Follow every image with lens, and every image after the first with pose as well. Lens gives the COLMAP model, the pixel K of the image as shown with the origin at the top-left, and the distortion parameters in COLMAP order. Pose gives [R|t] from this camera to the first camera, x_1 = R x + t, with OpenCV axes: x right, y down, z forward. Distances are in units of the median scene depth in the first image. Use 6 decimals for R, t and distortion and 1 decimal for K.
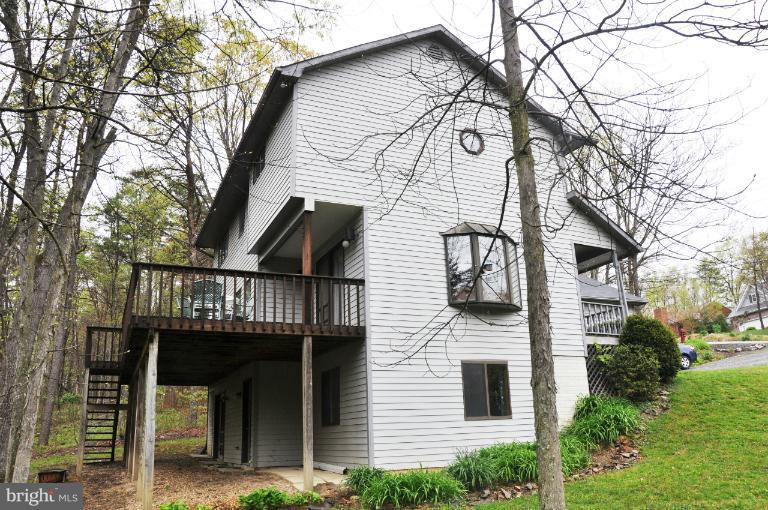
lens RADIAL K [[600.5, 0, 384.0], [0, 600.5, 255.0], [0, 0, 1]] dist [-0.149949, 0.112186]
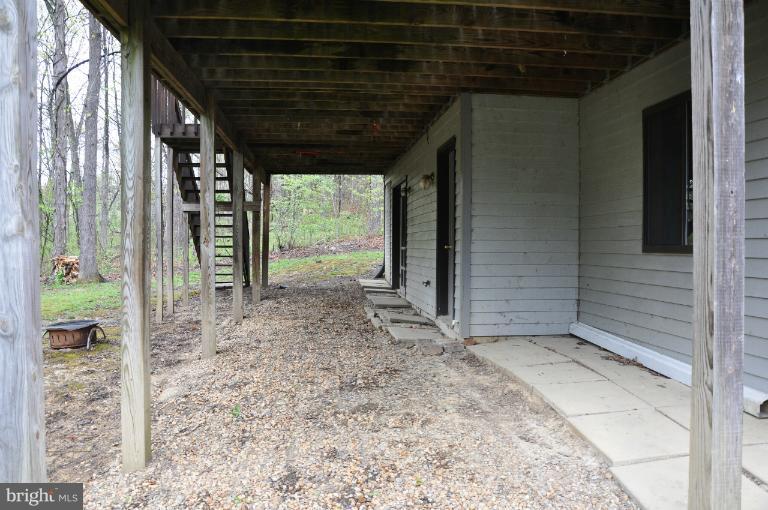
lens RADIAL K [[600.5, 0, 384.0], [0, 600.5, 255.0], [0, 0, 1]] dist [-0.149949, 0.112186]
pose [[0.948613, 0.042263, -0.313605, -0.125685], [0.058863, 0.950177, 0.306103, 0.146274], [0.310917, -0.308833, 0.898862, 0.535930]]
